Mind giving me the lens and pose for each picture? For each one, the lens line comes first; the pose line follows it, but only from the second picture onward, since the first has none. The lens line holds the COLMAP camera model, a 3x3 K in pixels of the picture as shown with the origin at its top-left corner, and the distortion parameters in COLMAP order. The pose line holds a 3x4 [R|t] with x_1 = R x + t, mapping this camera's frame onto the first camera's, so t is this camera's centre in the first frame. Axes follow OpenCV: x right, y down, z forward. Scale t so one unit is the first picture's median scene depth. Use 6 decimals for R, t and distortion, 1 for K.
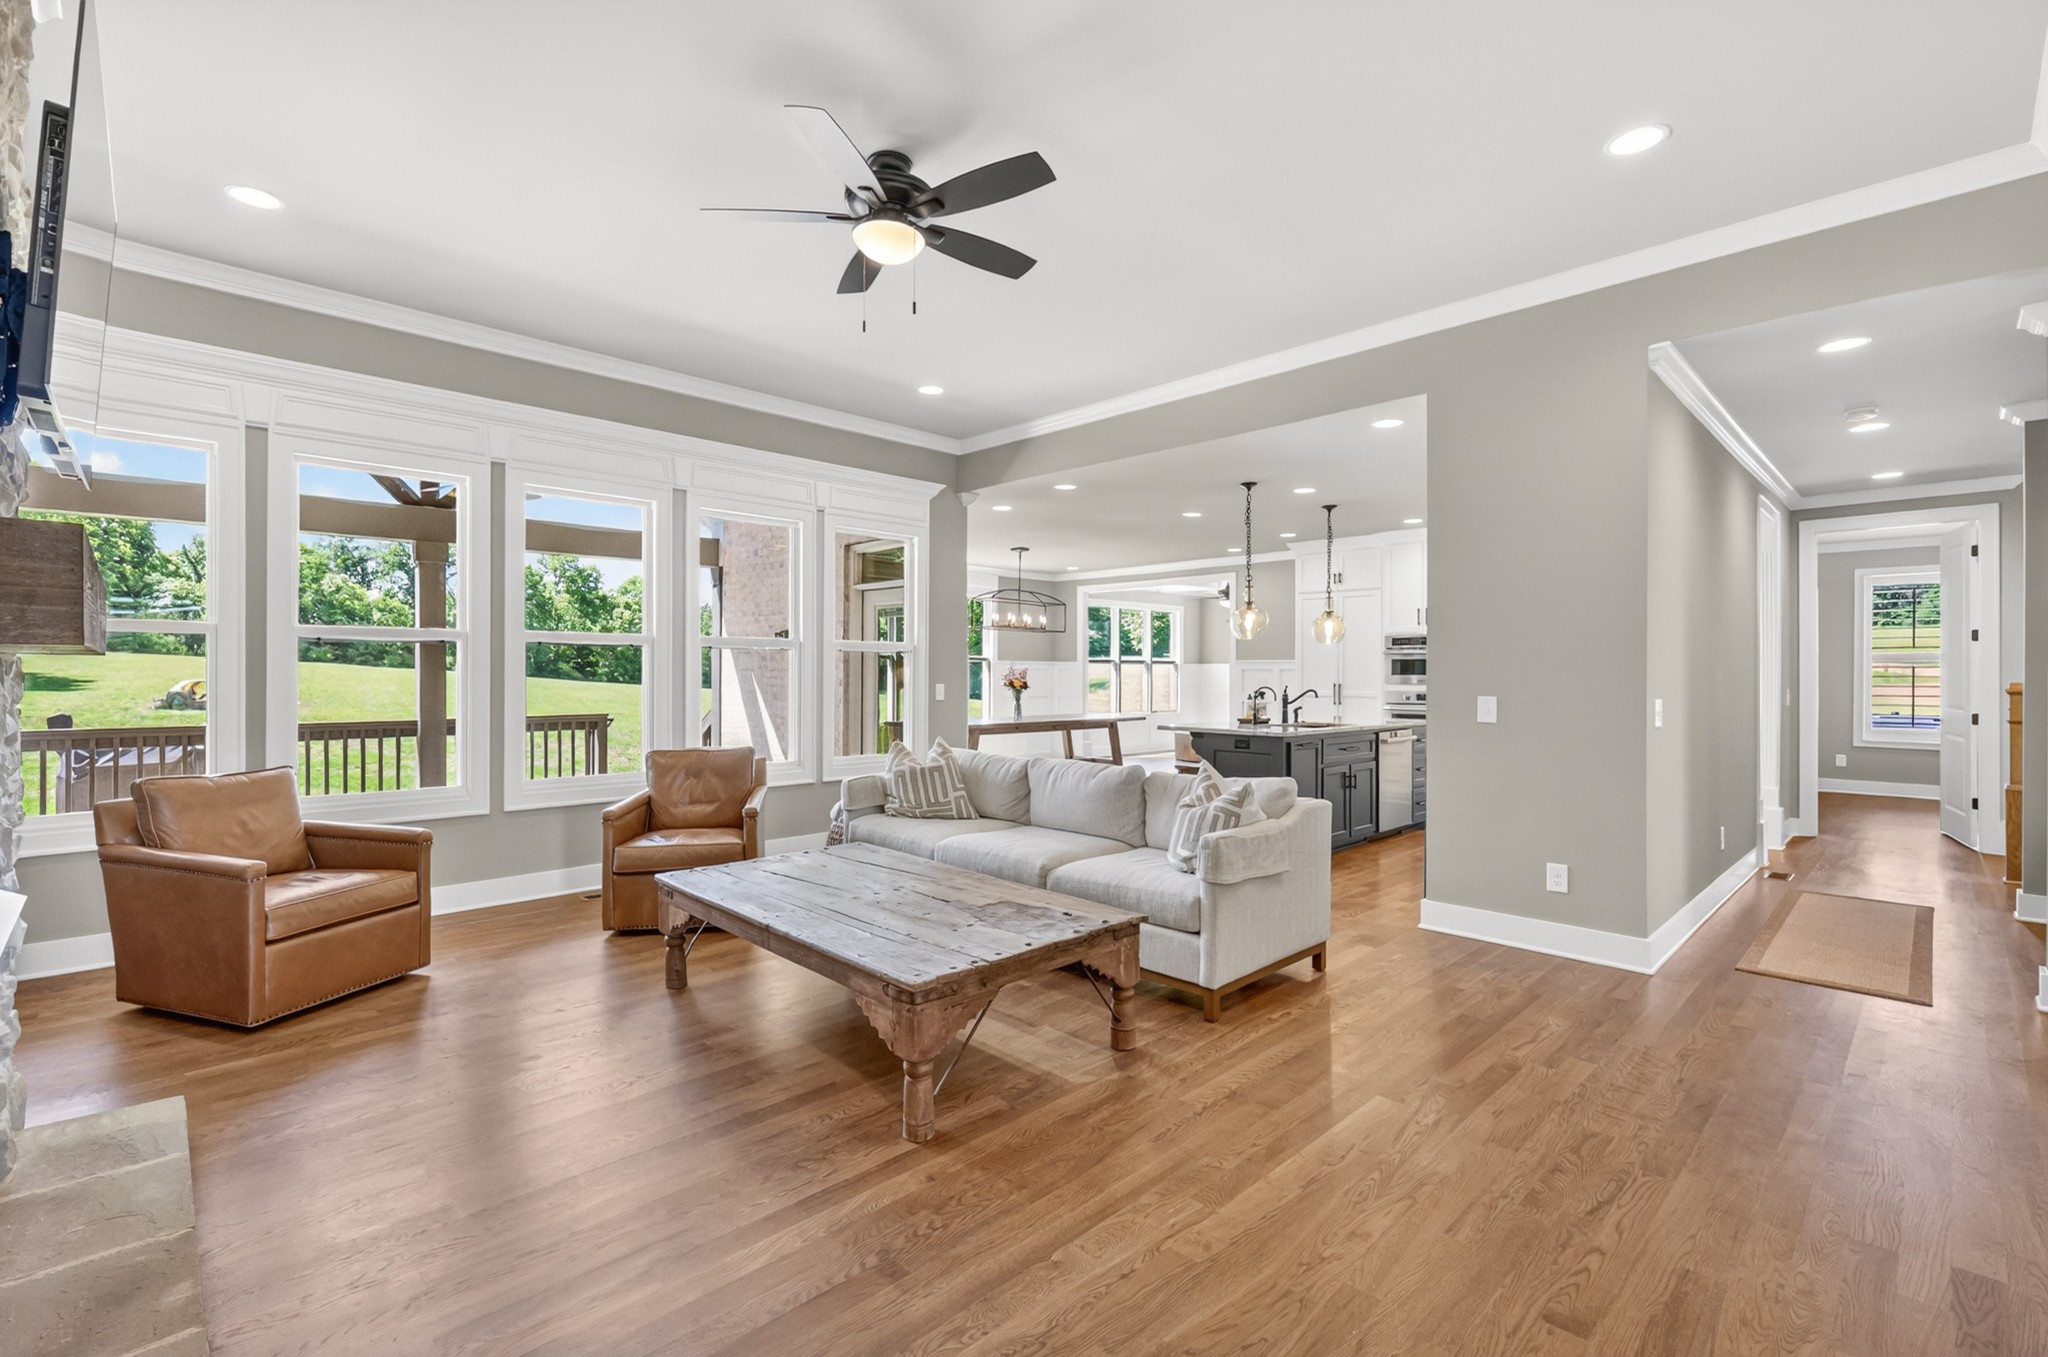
lens RADIAL K [[912.4, 0, 1029.6], [0, 912.4, 666.6], [0, 0, 1]] dist [-0.001728, 0.000131]
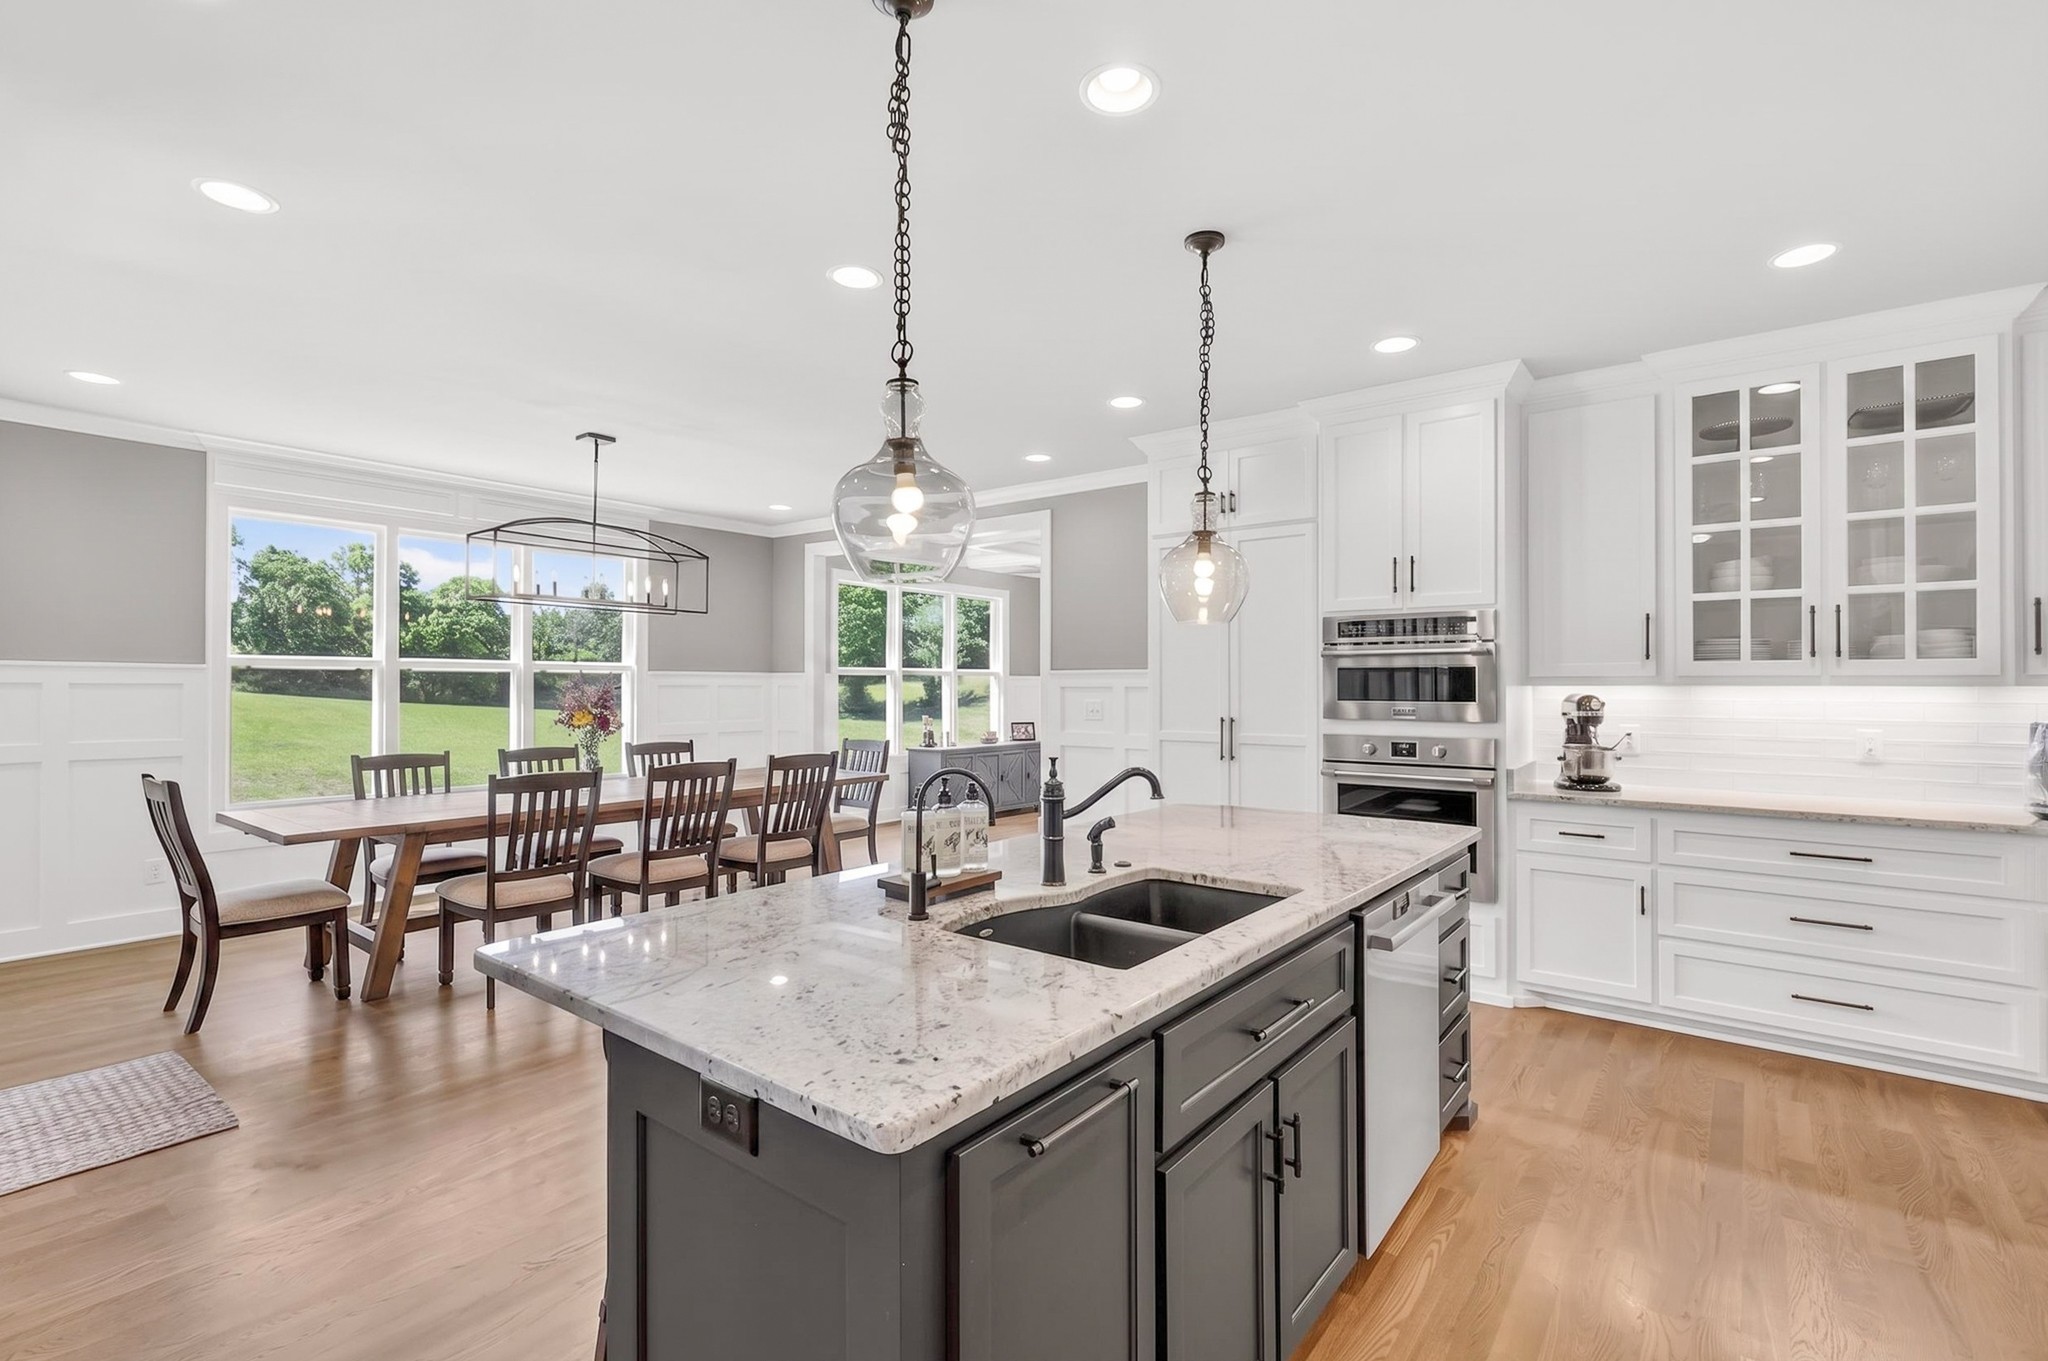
lens RADIAL K [[912.4, 0, 1027.3], [0, 912.4, 680.7], [0, 0, 1]] dist [-0.001728, 0.000131]
pose [[0.992826, -0.000597, 0.119570, 0.189299], [0.000162, 0.999993, 0.003647, -0.002785], [-0.119571, -0.003601, 0.992819, 0.569821]]
